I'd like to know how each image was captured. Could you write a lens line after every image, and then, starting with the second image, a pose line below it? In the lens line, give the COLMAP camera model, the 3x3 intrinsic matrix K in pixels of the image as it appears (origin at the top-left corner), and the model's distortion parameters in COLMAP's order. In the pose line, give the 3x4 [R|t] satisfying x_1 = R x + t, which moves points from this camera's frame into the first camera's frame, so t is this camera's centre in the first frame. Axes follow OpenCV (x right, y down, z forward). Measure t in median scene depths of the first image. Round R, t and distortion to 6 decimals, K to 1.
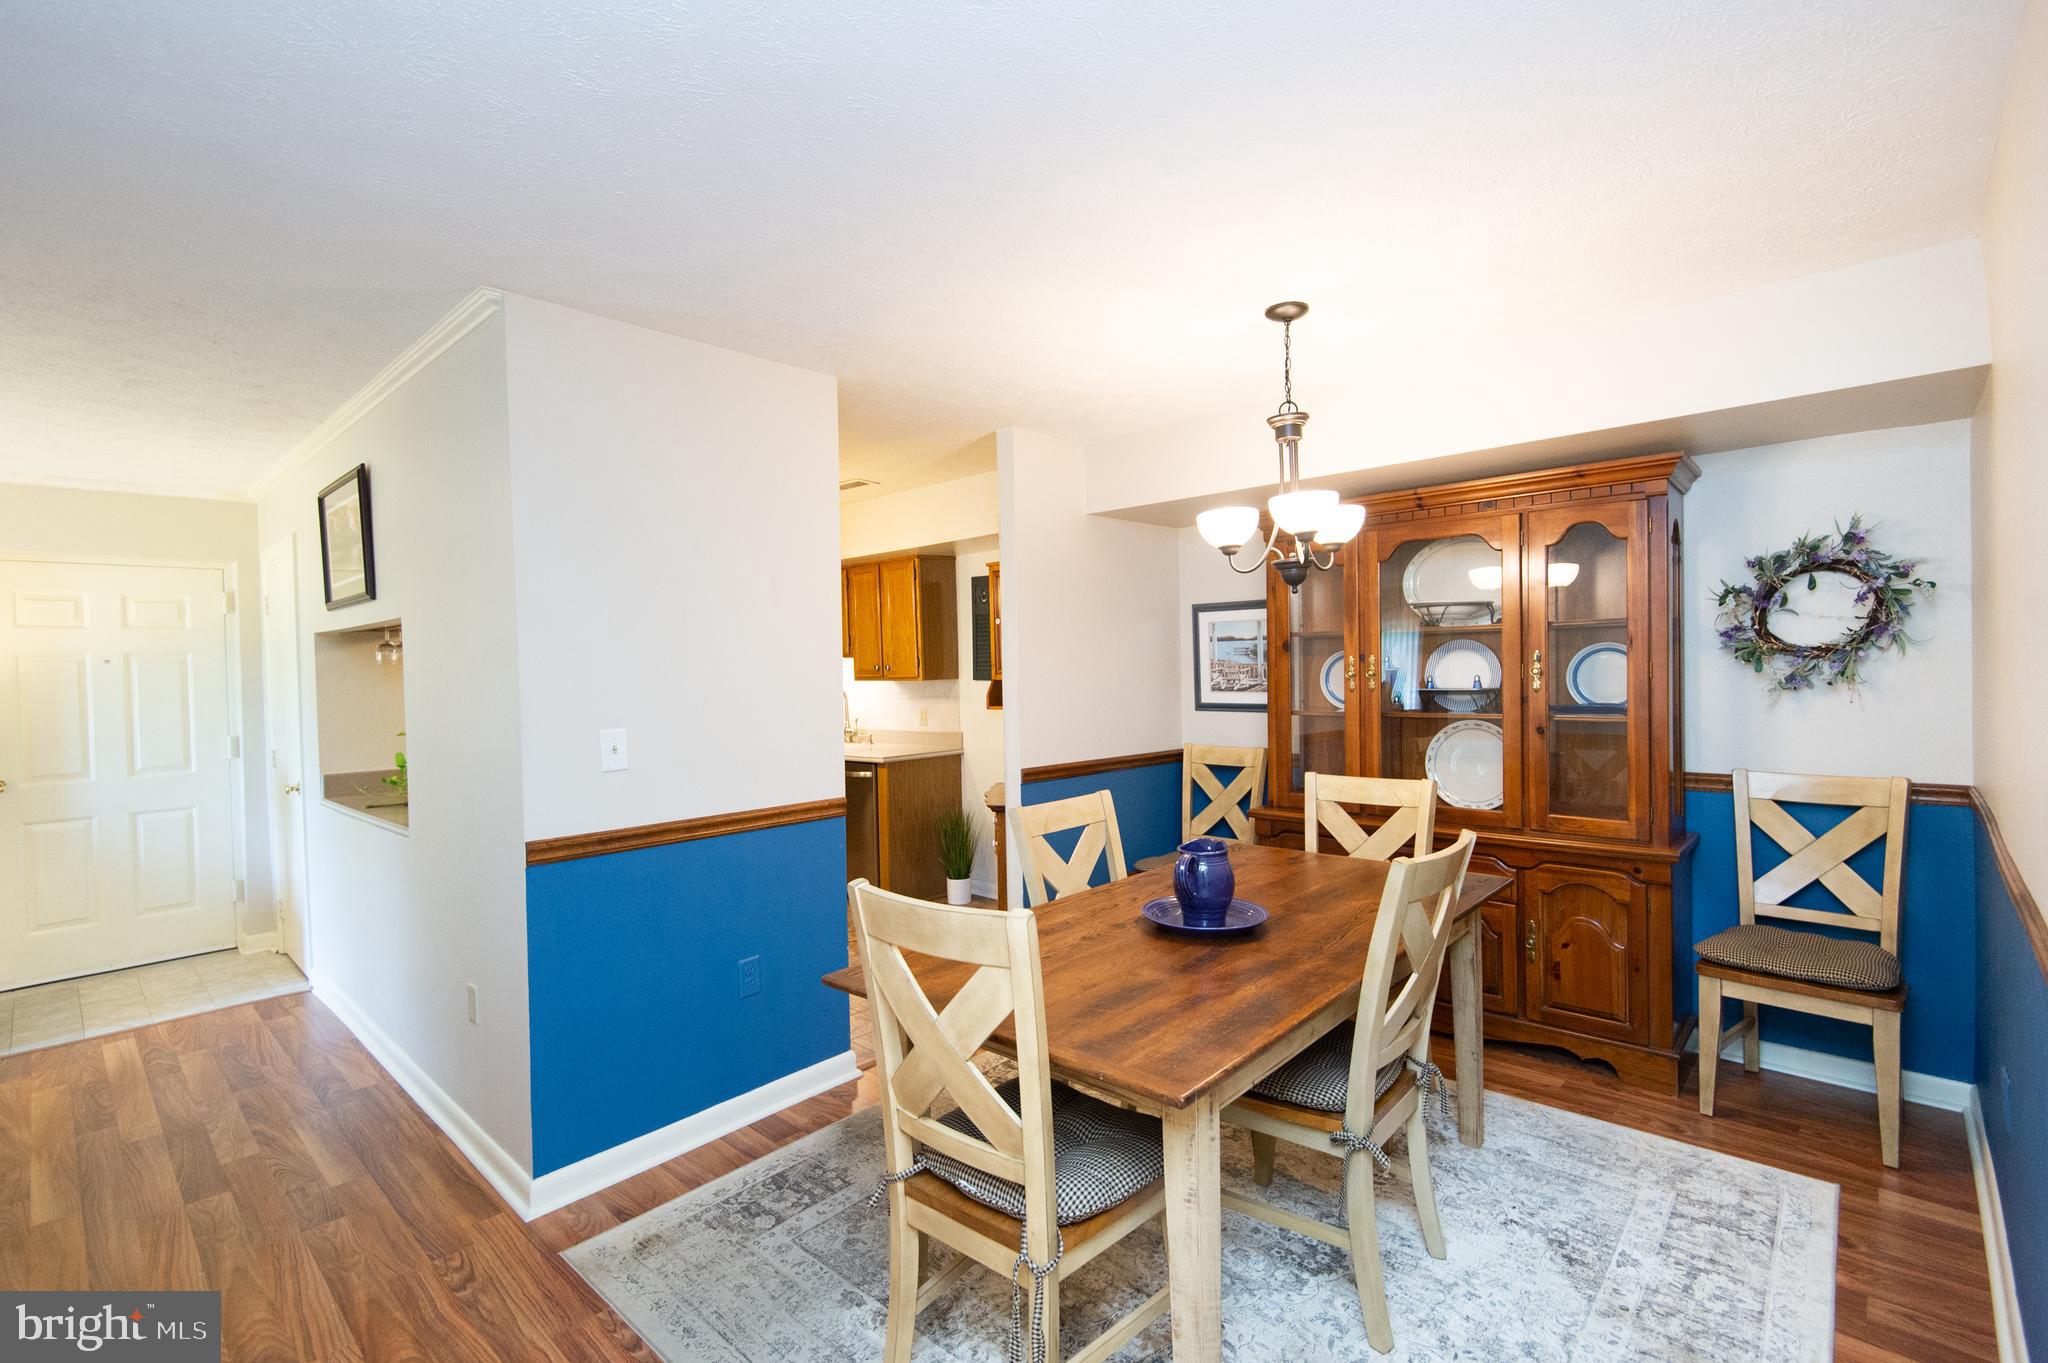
lens RADIAL K [[928.8, 0, 1024.5], [0, 928.8, 677.1], [0, 0, 1]] dist [0.042382, -0.026141]
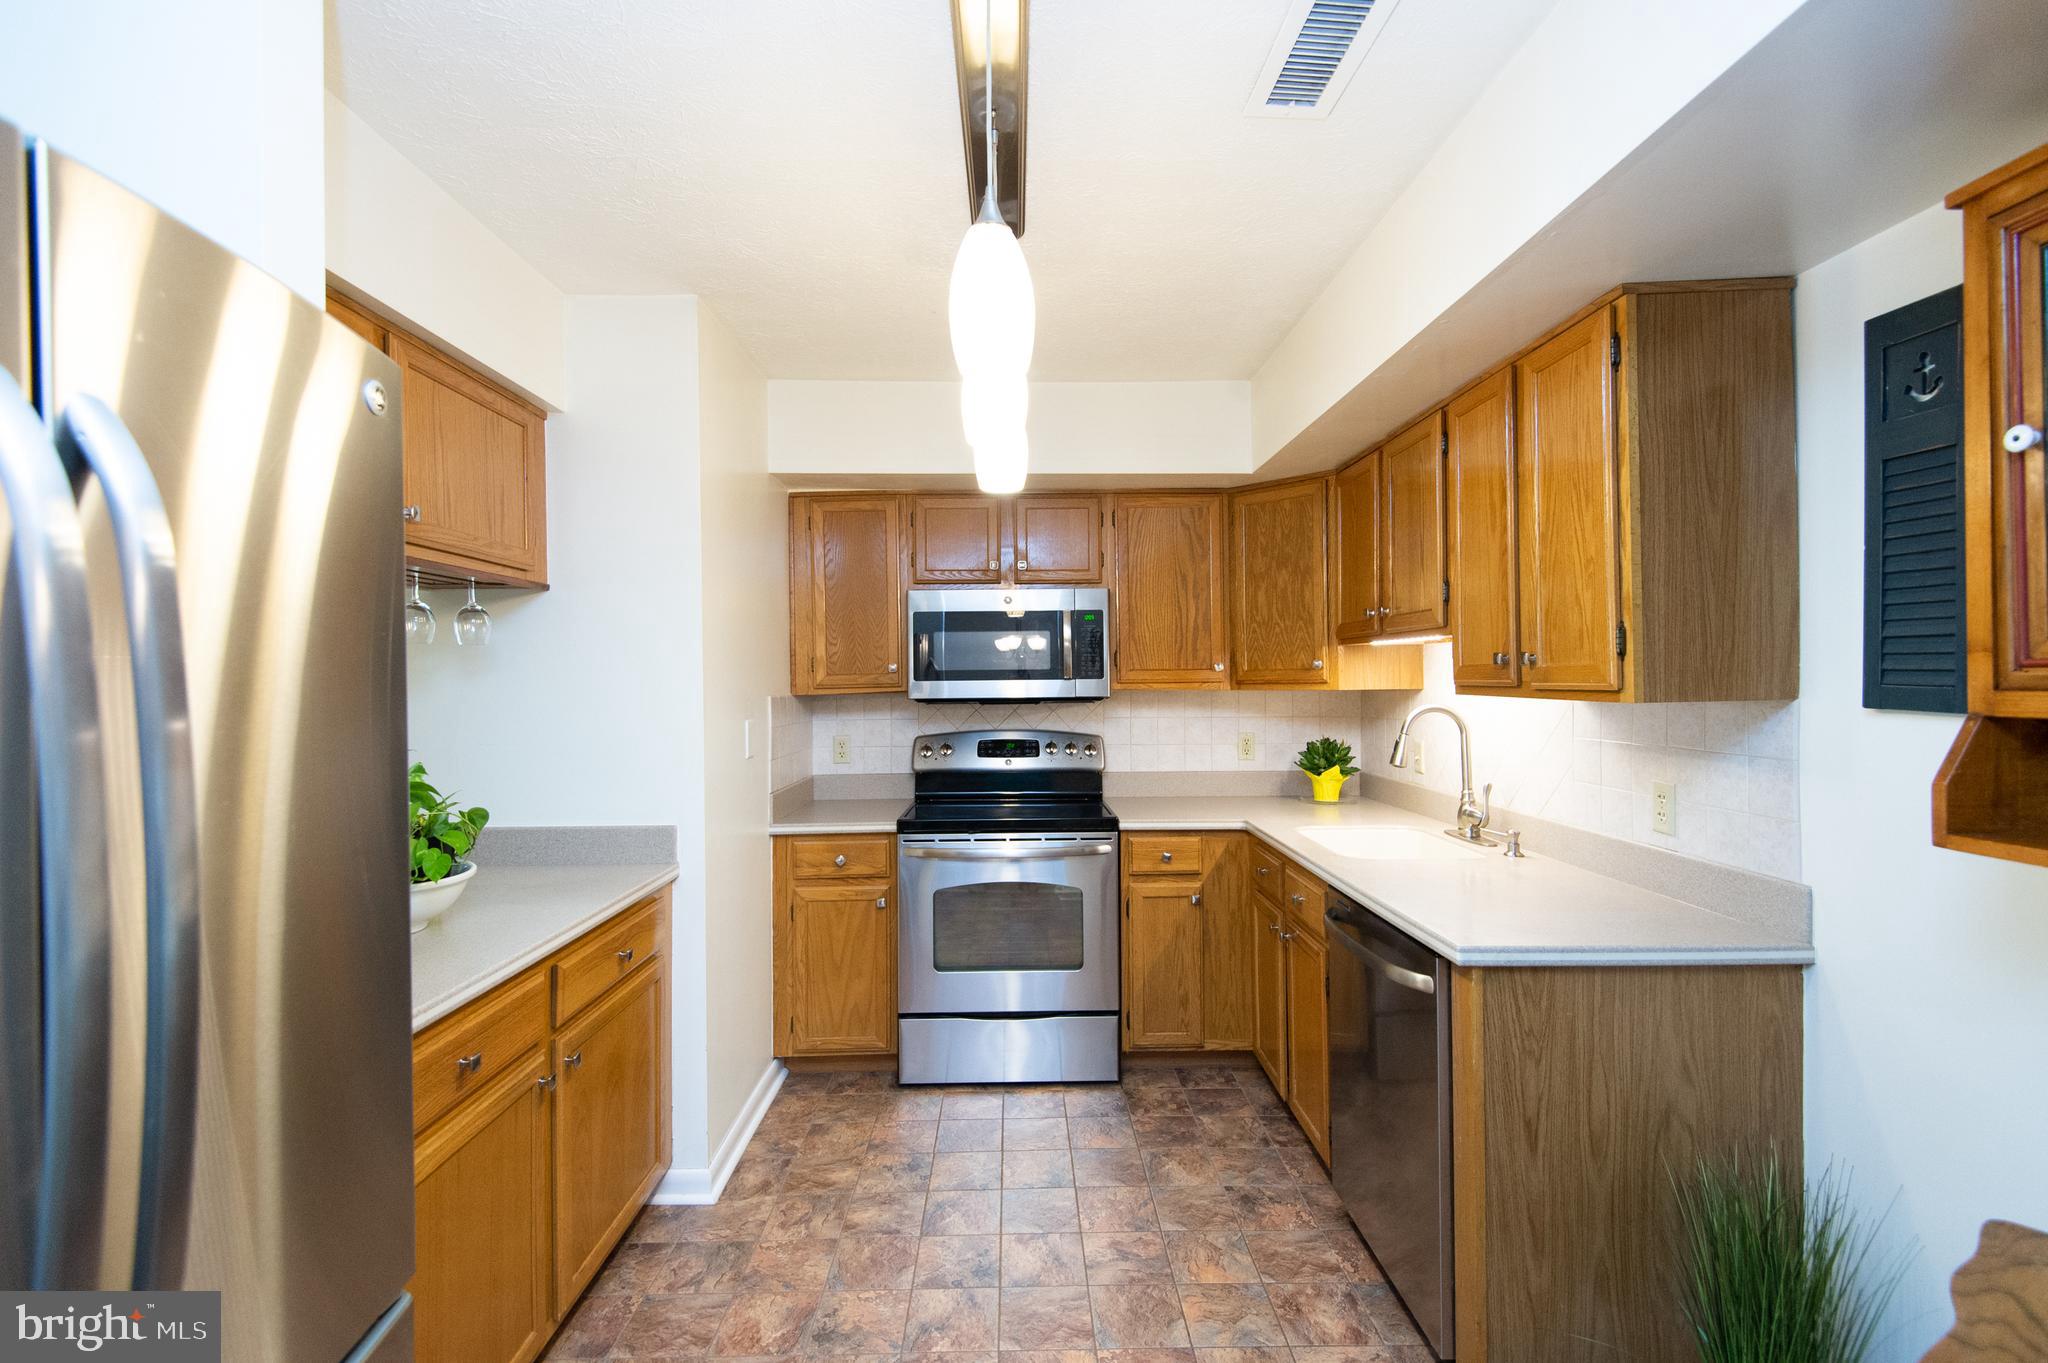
lens RADIAL K [[928.8, 0, 1024.5], [0, 928.8, 677.1], [0, 0, 1]] dist [0.042382, -0.026141]
pose [[0.689592, 0.020553, -0.723906, -0.034776], [-0.025503, 0.999666, 0.004089, -0.000192], [0.723749, 0.015642, 0.689886, 0.859311]]
